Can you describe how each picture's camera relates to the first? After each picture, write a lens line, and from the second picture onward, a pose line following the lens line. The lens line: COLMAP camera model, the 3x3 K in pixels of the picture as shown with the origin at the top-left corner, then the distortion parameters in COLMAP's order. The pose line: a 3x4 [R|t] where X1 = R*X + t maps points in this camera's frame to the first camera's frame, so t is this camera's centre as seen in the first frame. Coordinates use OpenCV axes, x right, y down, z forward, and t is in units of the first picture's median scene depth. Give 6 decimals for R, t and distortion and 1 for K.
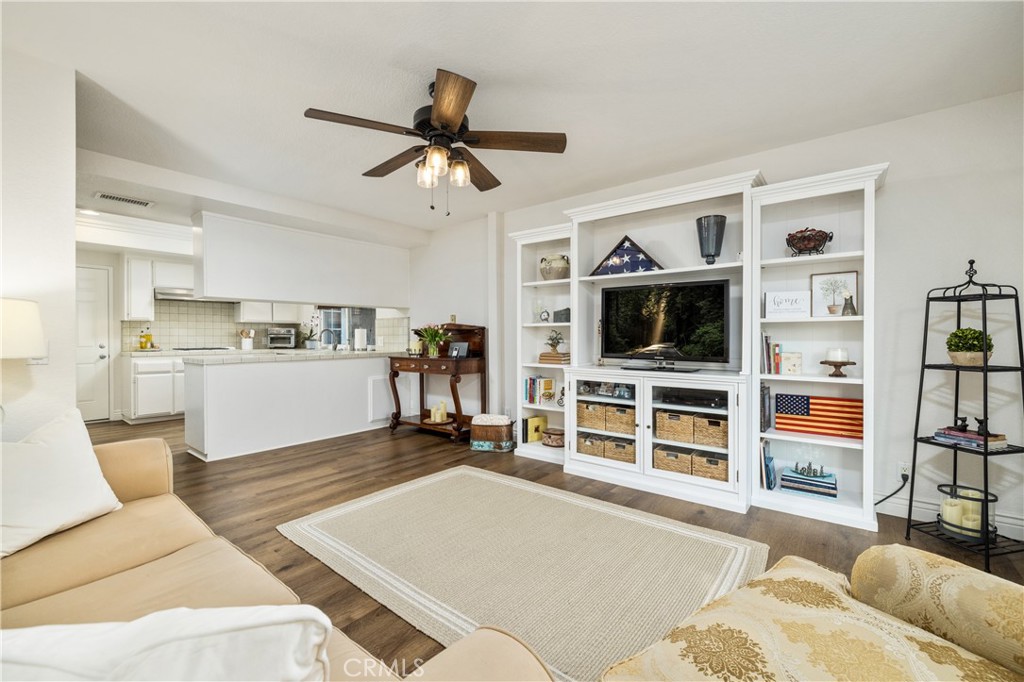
lens RADIAL K [[427.1, 0, 508.6], [0, 427.1, 339.9], [0, 0, 1]] dist [-0.000733, -0.000491]
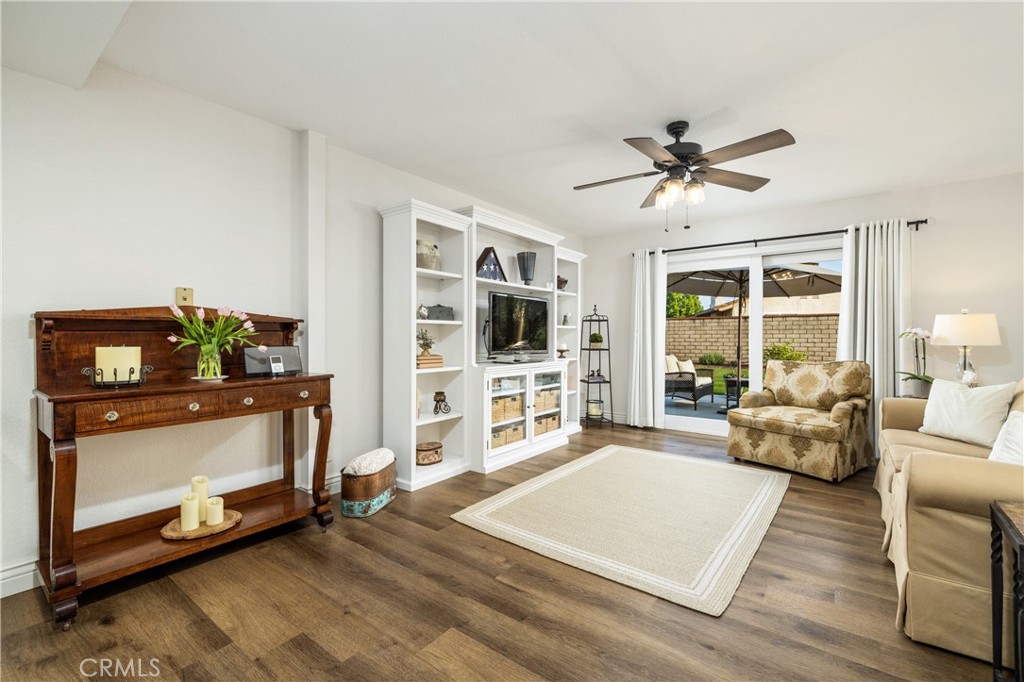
lens RADIAL K [[441.5, 0, 512.0], [0, 441.5, 341.0], [0, 0, 1]] dist [0.003390, 0.000292]
pose [[-0.023461, -0.008105, 0.999692, -0.571198], [0.006983, 0.999941, 0.008271, -0.002664], [-0.999700, 0.007175, -0.023403, 0.619738]]
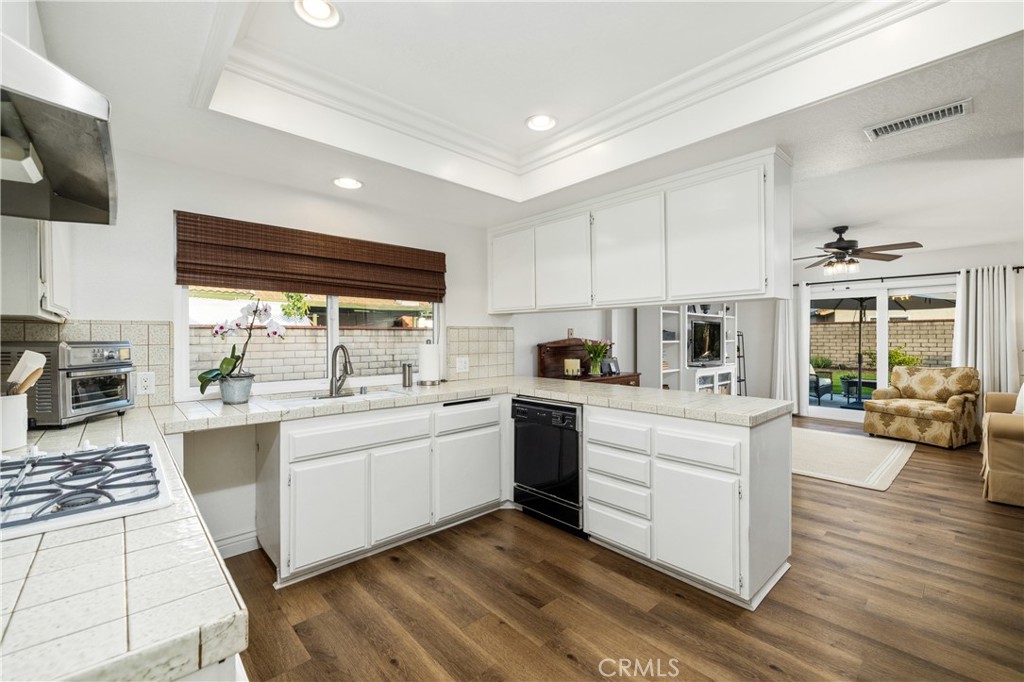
lens RADIAL K [[427.1, 0, 508.6], [0, 427.1, 339.9], [0, 0, 1]] dist [-0.000733, -0.000491]
pose [[0.150856, -0.003355, 0.988550, -0.984073], [0.010255, 0.999946, 0.001829, -0.035178], [-0.988503, 0.009861, 0.150882, 0.930578]]
